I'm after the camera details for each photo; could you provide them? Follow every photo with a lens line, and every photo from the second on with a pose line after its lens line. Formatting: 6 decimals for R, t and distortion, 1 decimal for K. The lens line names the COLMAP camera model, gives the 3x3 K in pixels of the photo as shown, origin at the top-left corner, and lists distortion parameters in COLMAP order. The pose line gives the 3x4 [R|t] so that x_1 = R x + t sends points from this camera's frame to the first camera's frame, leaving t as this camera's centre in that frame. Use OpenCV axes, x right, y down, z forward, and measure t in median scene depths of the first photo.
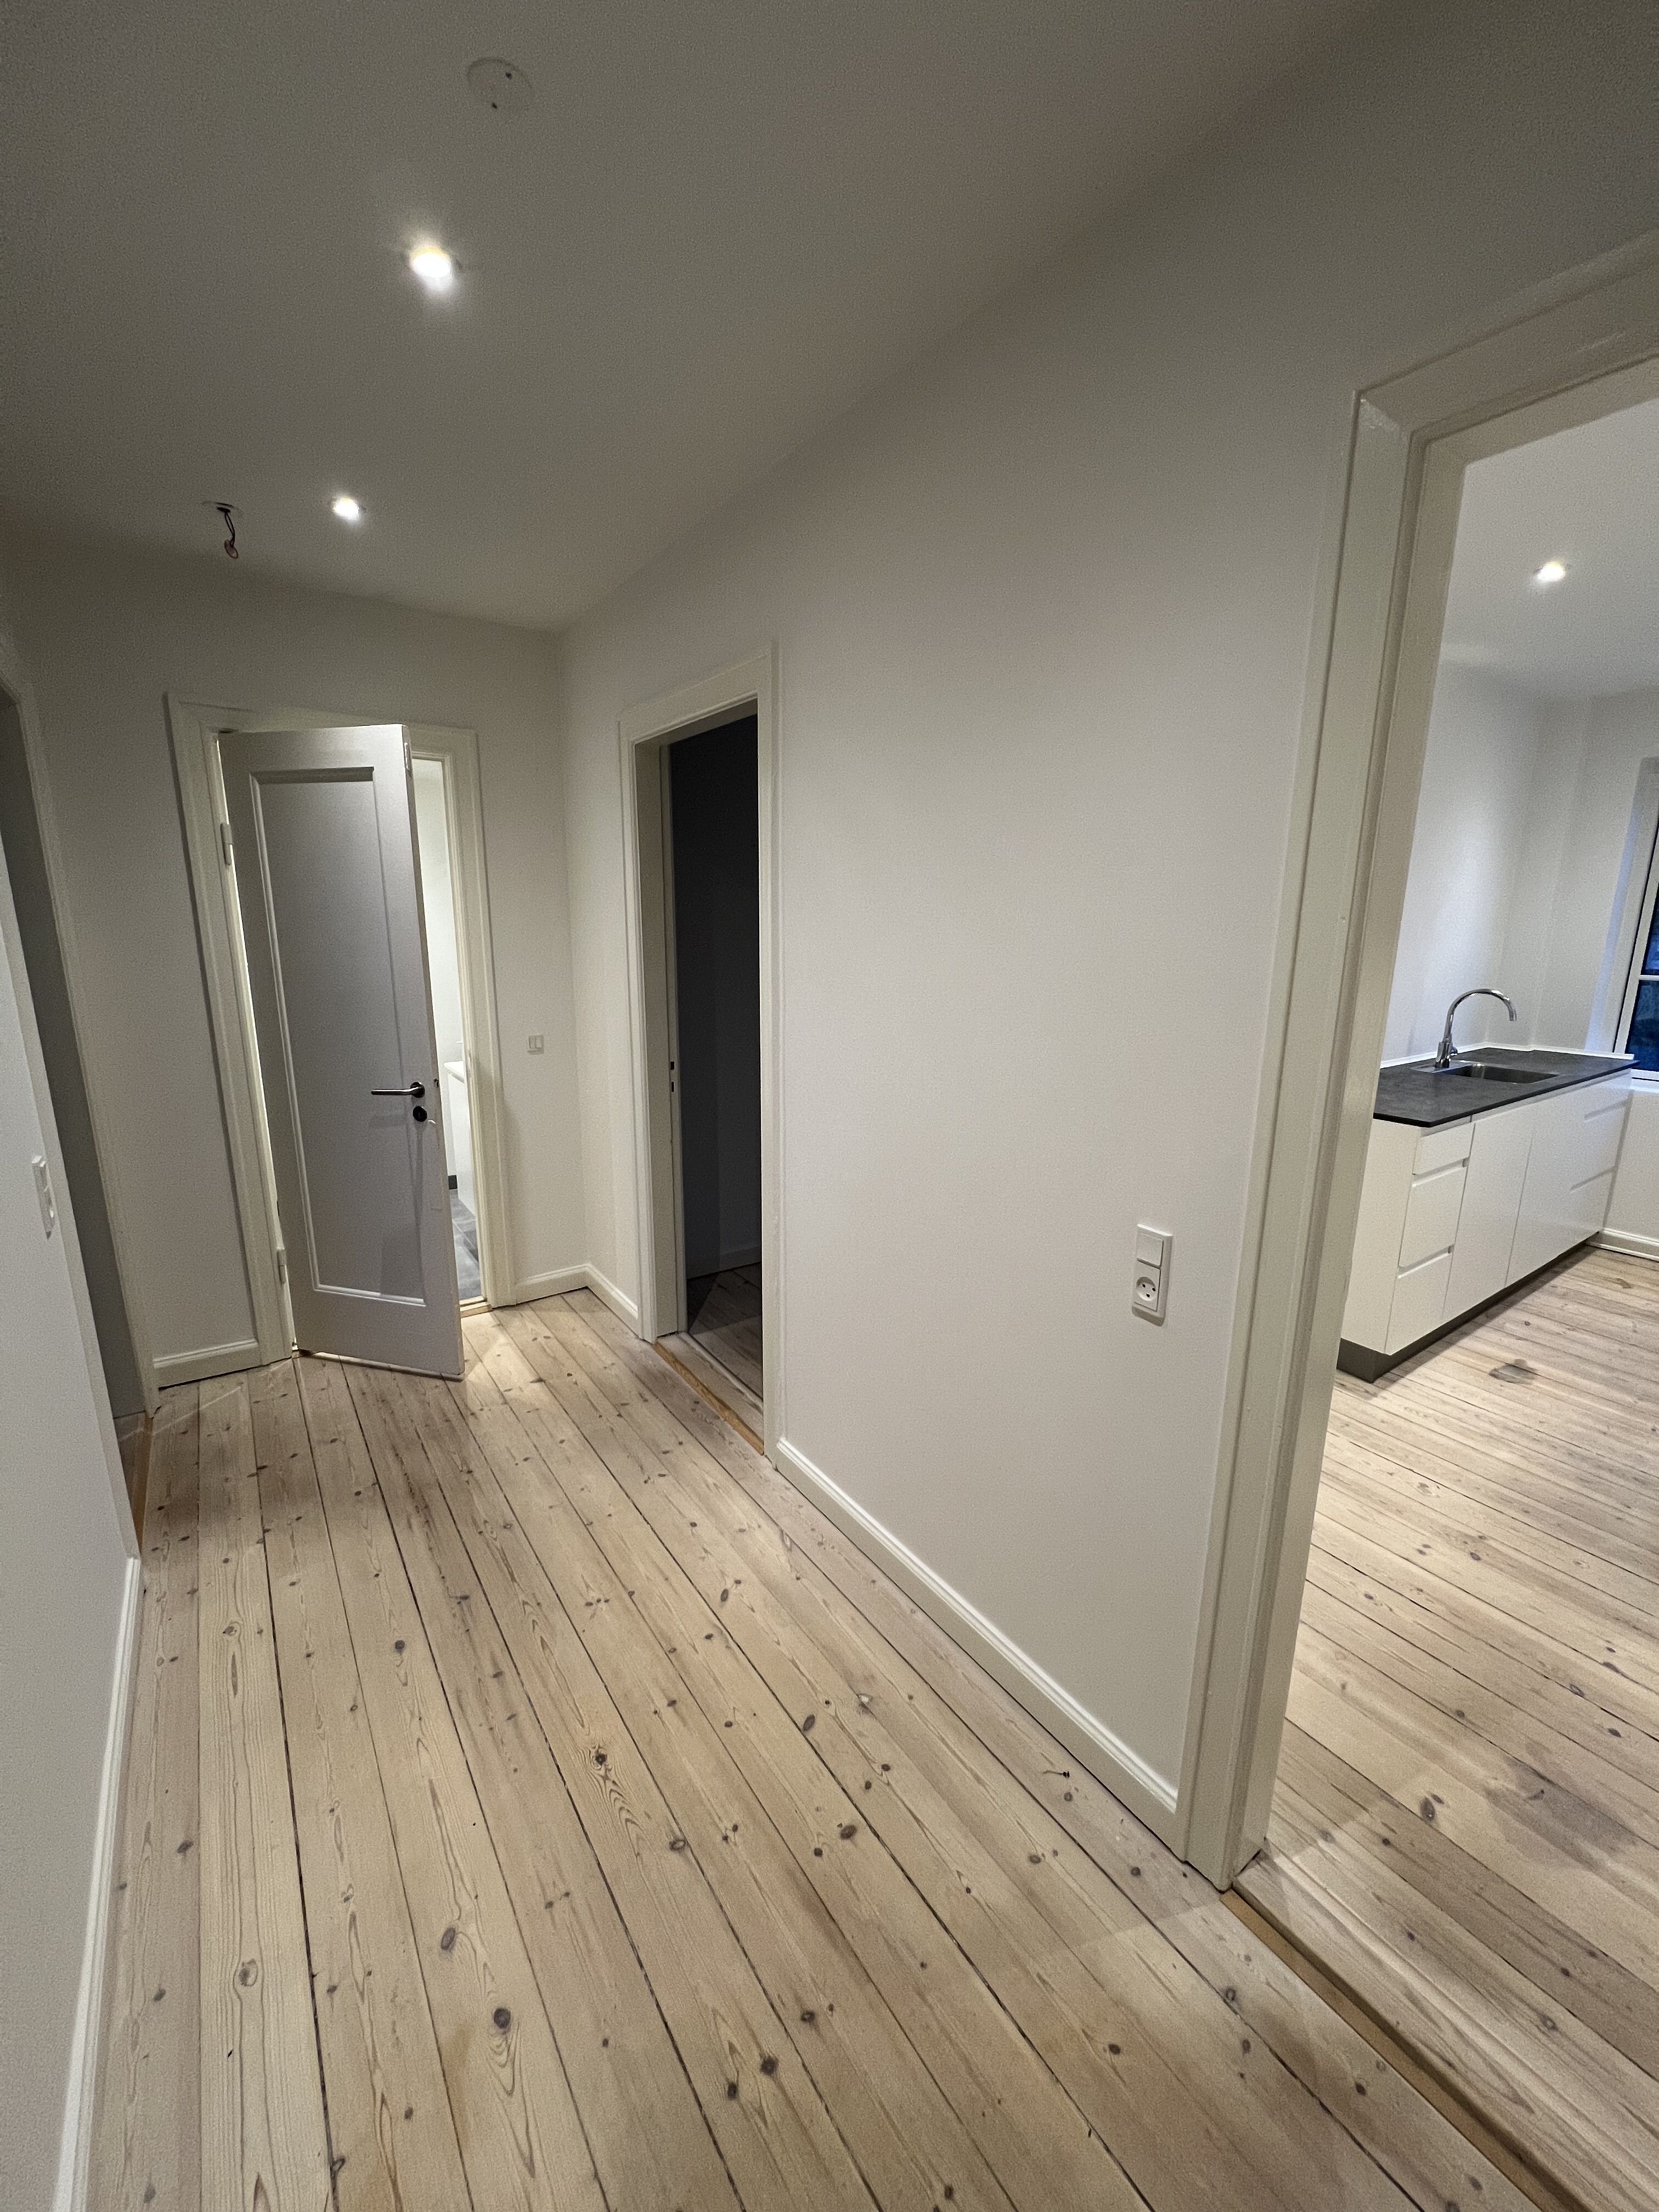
lens RADIAL K [[891.0, 0, 829.5], [0, 891.0, 1106.0], [0, 0, 1]] dist [-0.002468, 0.000109]
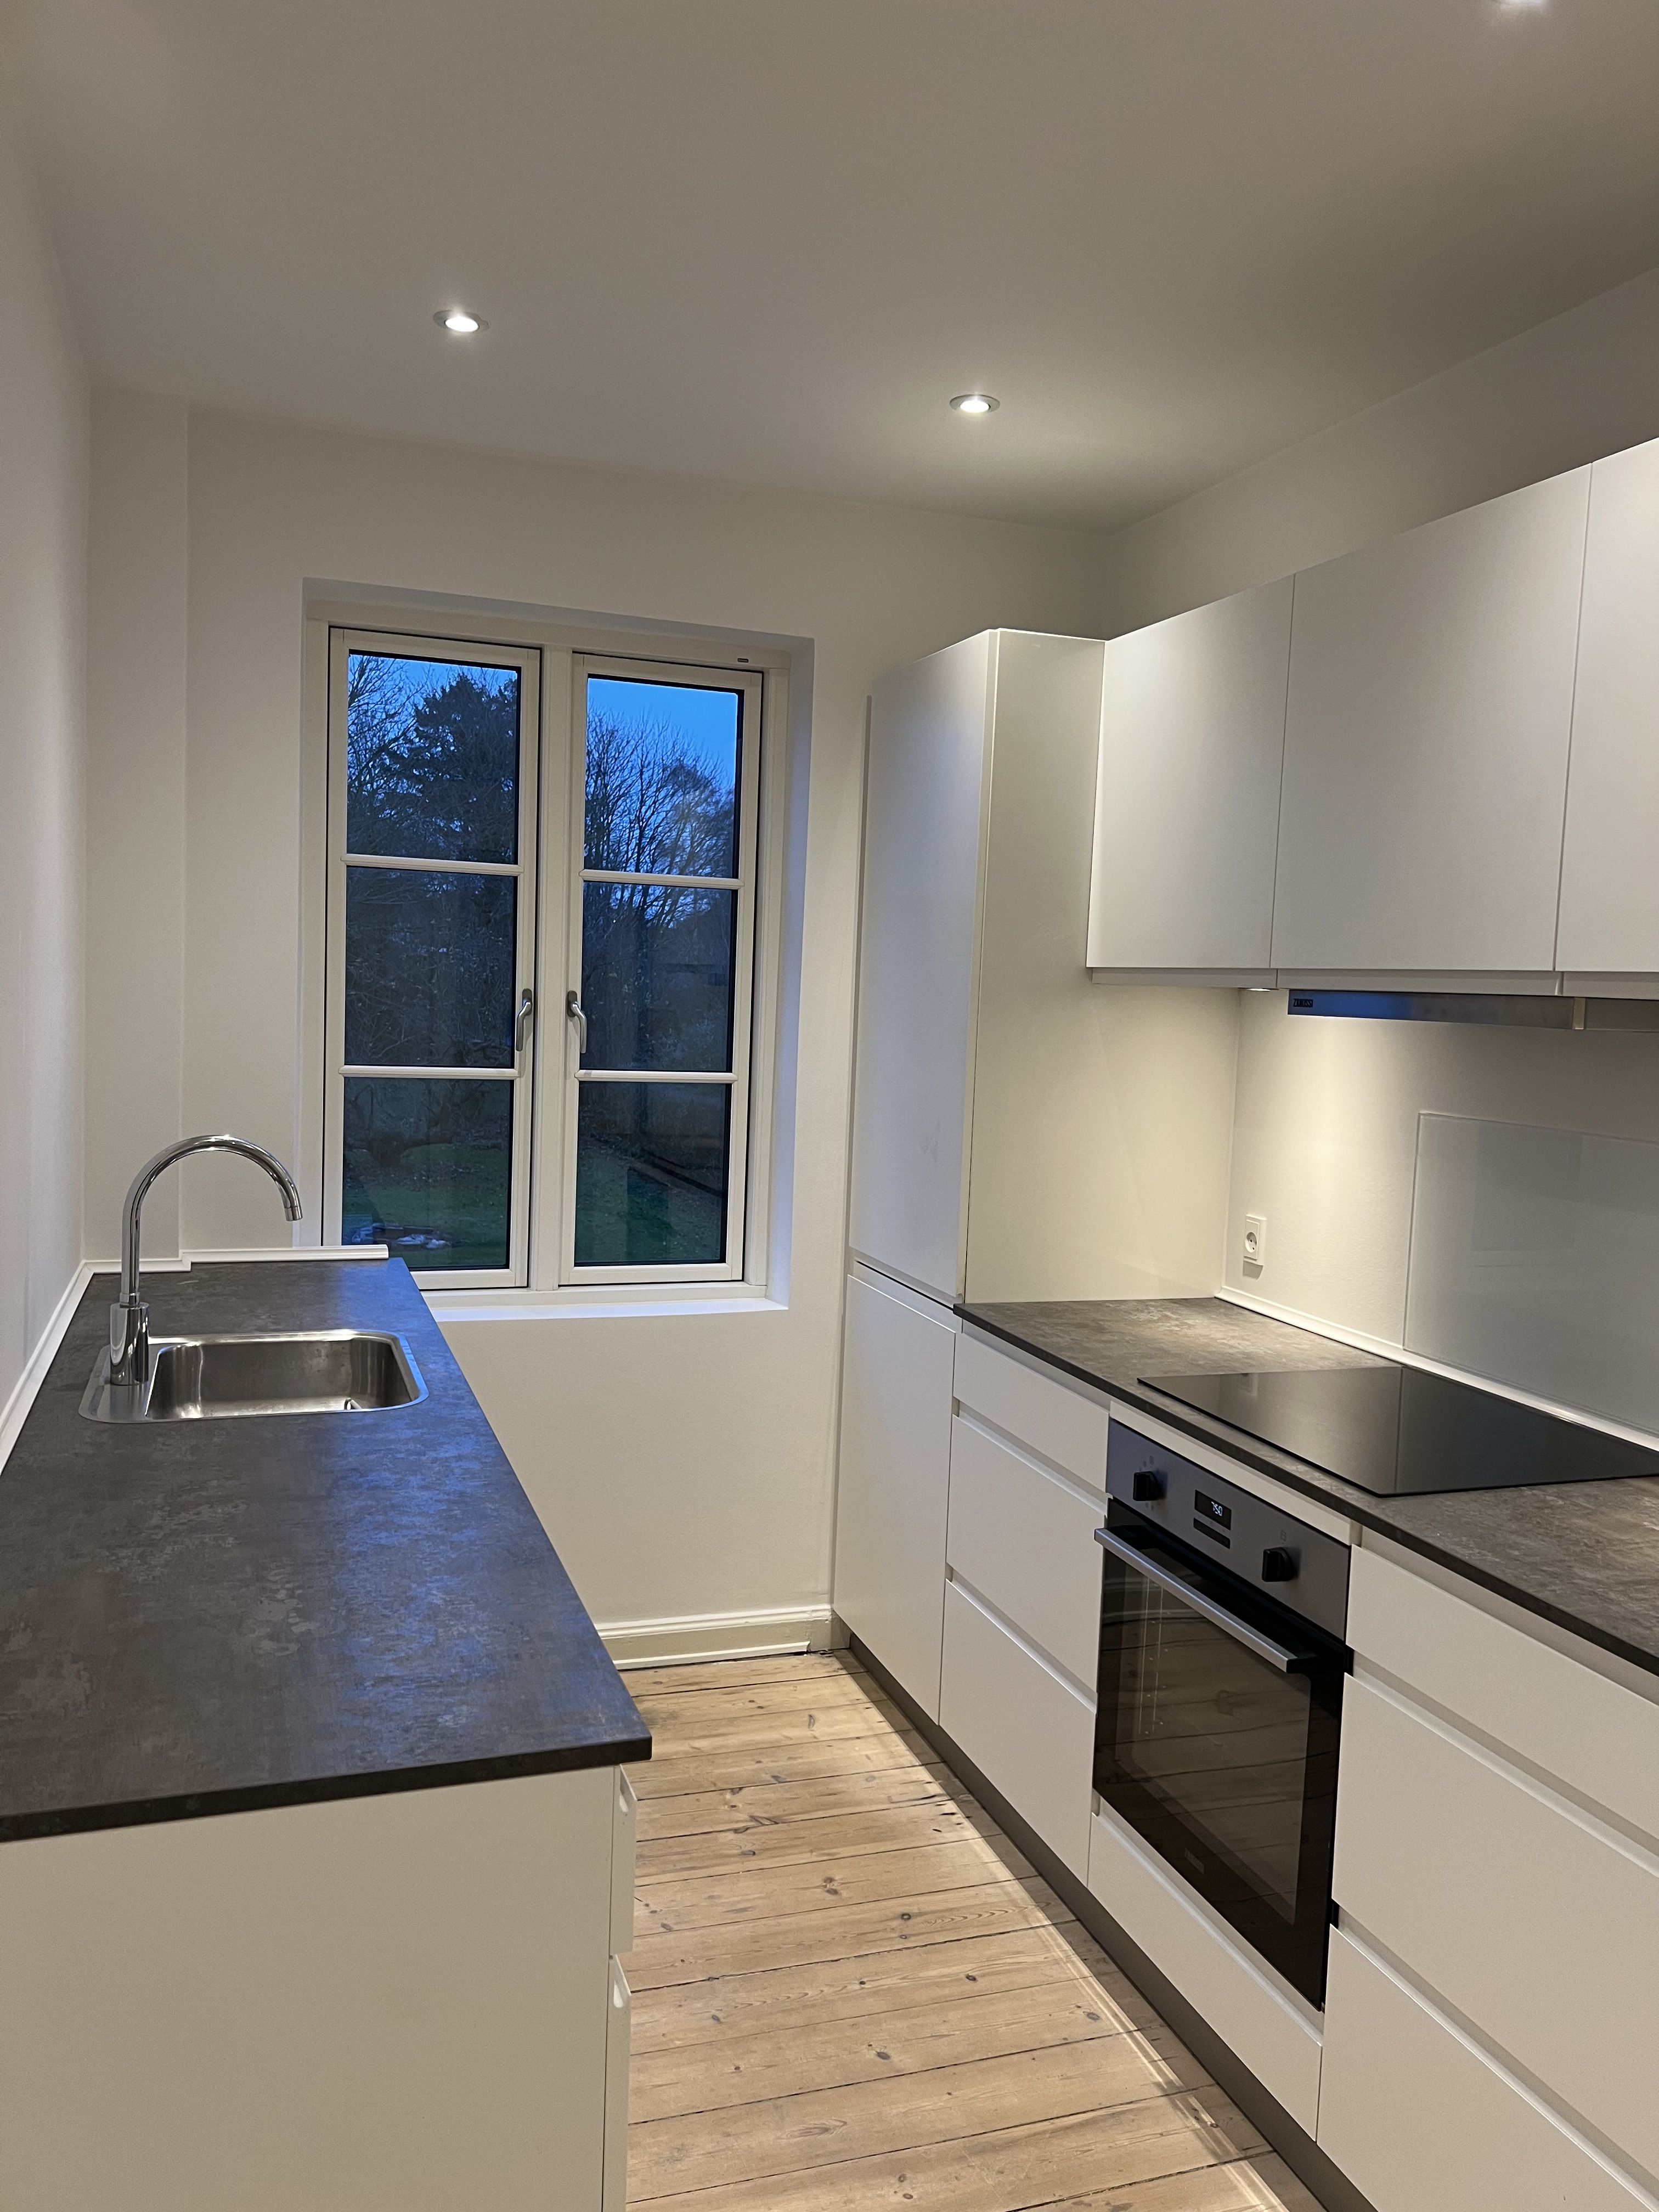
lens RADIAL K [[1668.3, 0, 829.5], [0, 1668.3, 1106.0], [0, 0, 1]] dist [0.002437, -0.001165]
pose [[0.273710, -0.079586, 0.958514, 0.232766], [0.165479, 0.985607, 0.034581, -0.159088], [-0.947470, 0.149149, 0.282940, 0.732910]]
